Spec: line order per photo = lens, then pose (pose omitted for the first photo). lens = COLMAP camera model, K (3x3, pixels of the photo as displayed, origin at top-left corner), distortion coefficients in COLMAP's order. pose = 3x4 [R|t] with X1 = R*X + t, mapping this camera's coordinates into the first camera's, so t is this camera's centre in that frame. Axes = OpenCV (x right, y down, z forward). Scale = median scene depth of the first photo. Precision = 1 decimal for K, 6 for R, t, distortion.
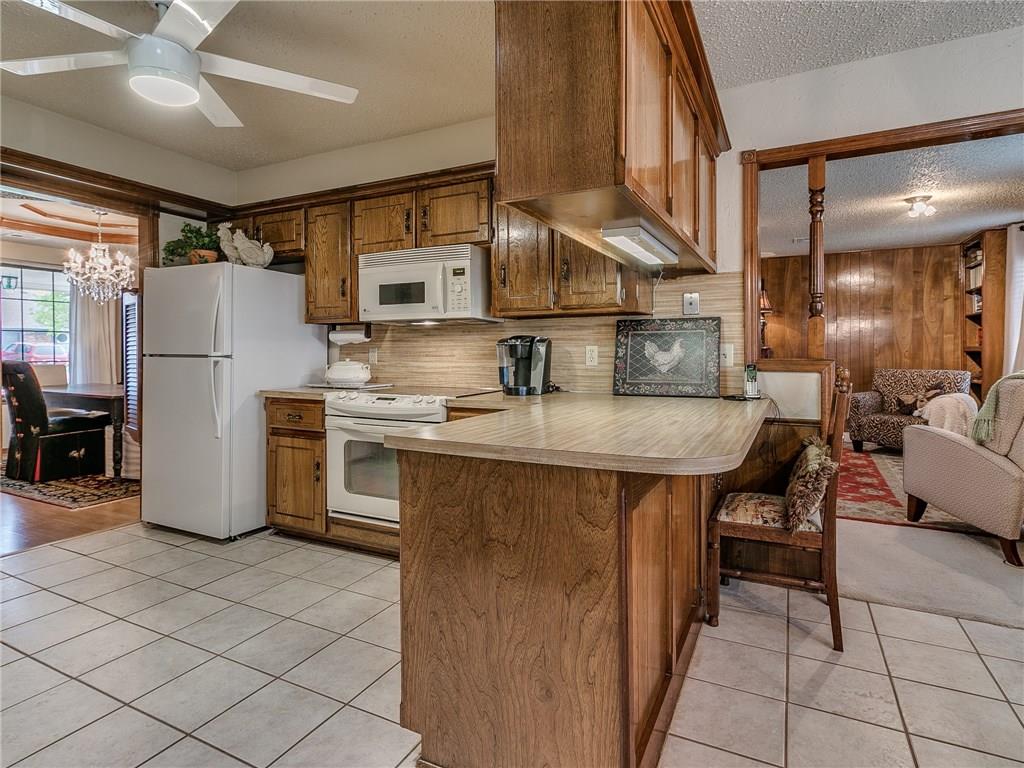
lens RADIAL K [[534.6, 0, 512.8], [0, 534.6, 352.8], [0, 0, 1]] dist [0.000711, -0.001159]
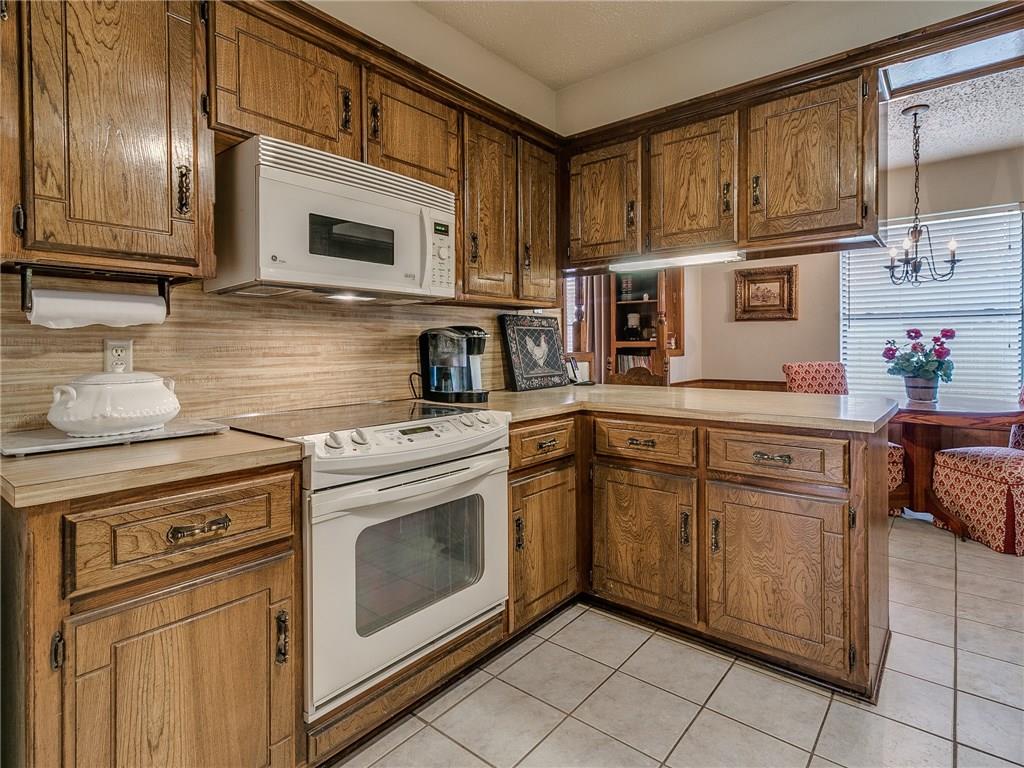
lens RADIAL K [[560.3, 0, 506.6], [0, 560.3, 349.1], [0, 0, 1]] dist [0.000179, 0.001058]
pose [[0.225585, -0.003070, 0.974219, -0.758731], [0.008208, 0.999966, 0.001250, 0.000898], [-0.974189, 0.007714, 0.225603, 0.744036]]
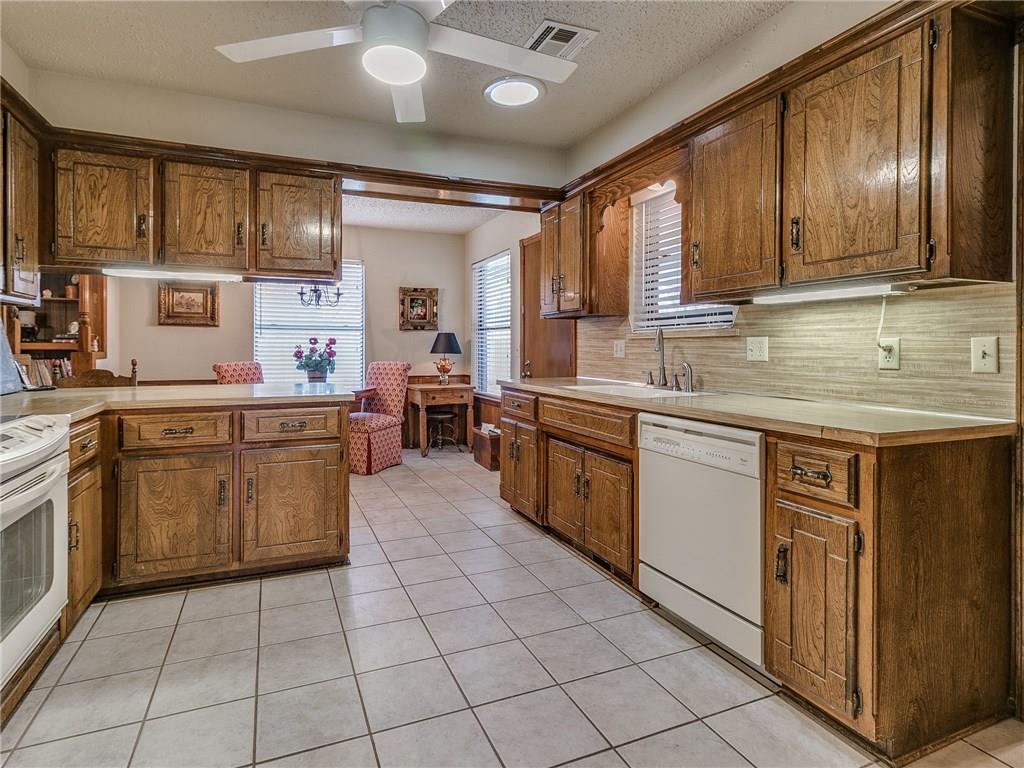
lens RADIAL K [[534.6, 0, 507.5], [0, 534.6, 346.9], [0, 0, 1]] dist [0.000711, -0.001159]
pose [[-0.765646, 0.003651, 0.643252, -0.922887], [0.003436, 0.999993, -0.001586, 0.000023], [-0.643253, 0.000996, -0.765653, 1.060329]]
